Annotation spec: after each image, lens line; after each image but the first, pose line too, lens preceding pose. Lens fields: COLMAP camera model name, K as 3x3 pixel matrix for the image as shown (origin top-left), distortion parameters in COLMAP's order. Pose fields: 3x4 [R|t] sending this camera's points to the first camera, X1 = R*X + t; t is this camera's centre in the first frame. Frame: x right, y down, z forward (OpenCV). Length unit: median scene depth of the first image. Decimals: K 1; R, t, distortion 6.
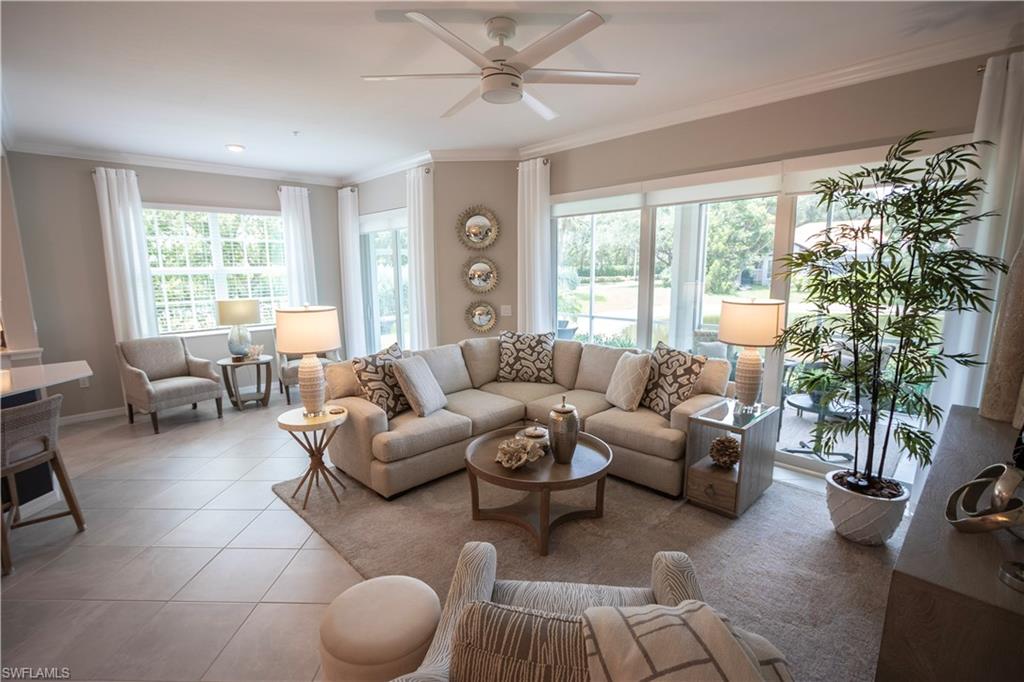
lens RADIAL K [[471.6, 0, 503.3], [0, 471.6, 348.4], [0, 0, 1]] dist [-0.015391, 0.000700]
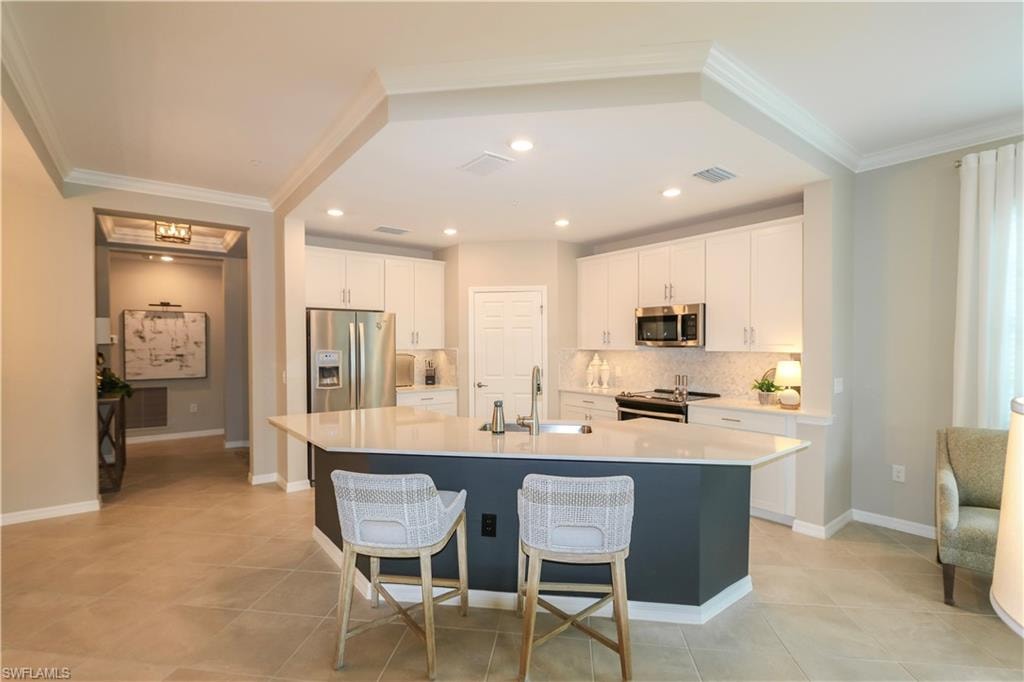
lens RADIAL K [[471.6, 0, 503.3], [0, 471.6, 348.4], [0, 0, 1]] dist [-0.015391, 0.000700]
pose [[-0.112351, 0.019755, -0.993472, -0.165041], [-0.161521, 0.986142, 0.037876, -0.050141], [0.980453, 0.164722, -0.107603, 0.538338]]
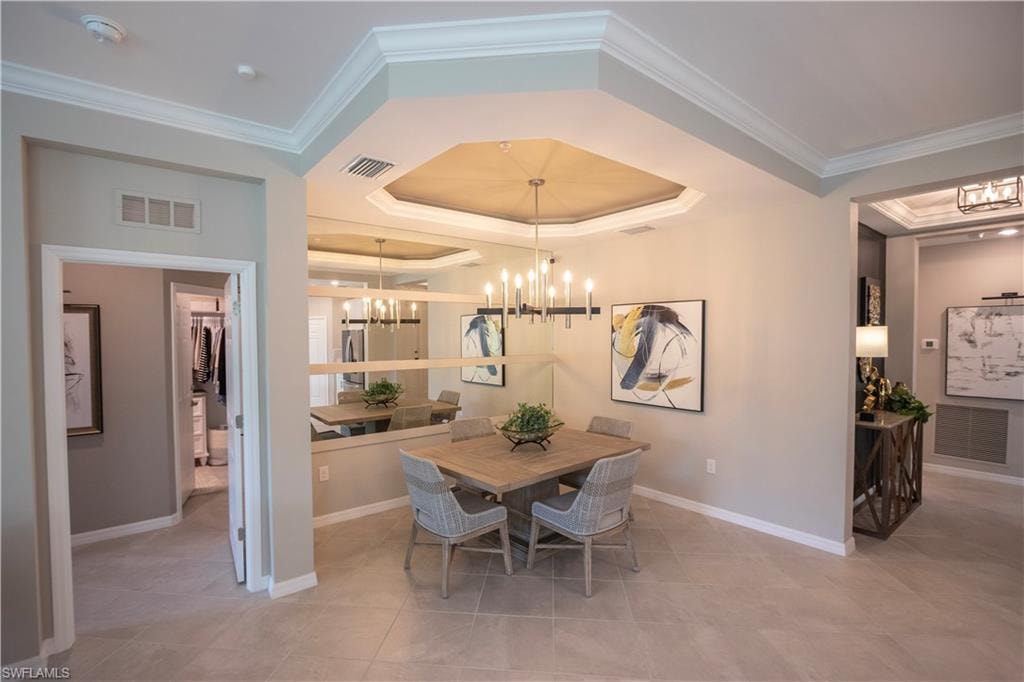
lens RADIAL K [[476.9, 0, 503.0], [0, 476.9, 346.0], [0, 0, 1]] dist [-0.018830, 0.001410]
pose [[-0.996351, 0.011207, 0.084612, -0.479740], [0.027021, 0.981769, 0.188149, -0.080055], [-0.080961, 0.189749, -0.978489, 0.459609]]
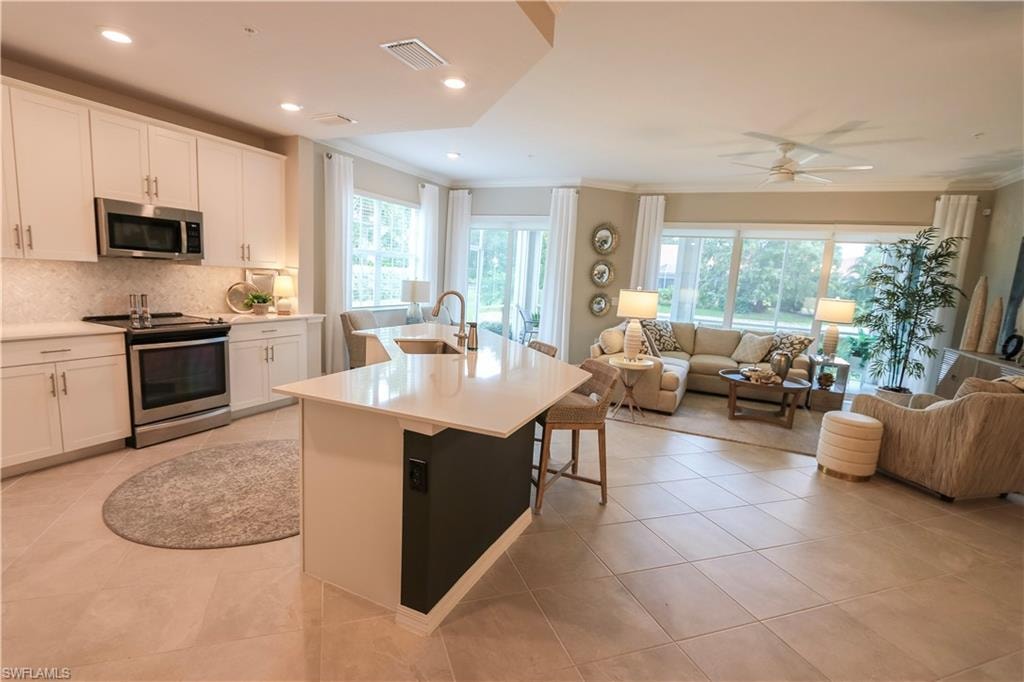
lens RADIAL K [[484.8, 0, 500.6], [0, 484.8, 354.4], [0, 0, 1]] dist [-0.015191, 0.000739]
pose [[0.936419, 0.008742, 0.350775, -1.002485], [-0.011694, 0.999912, 0.006298, 0.085492], [-0.350689, -0.010000, 0.936439, -0.240071]]
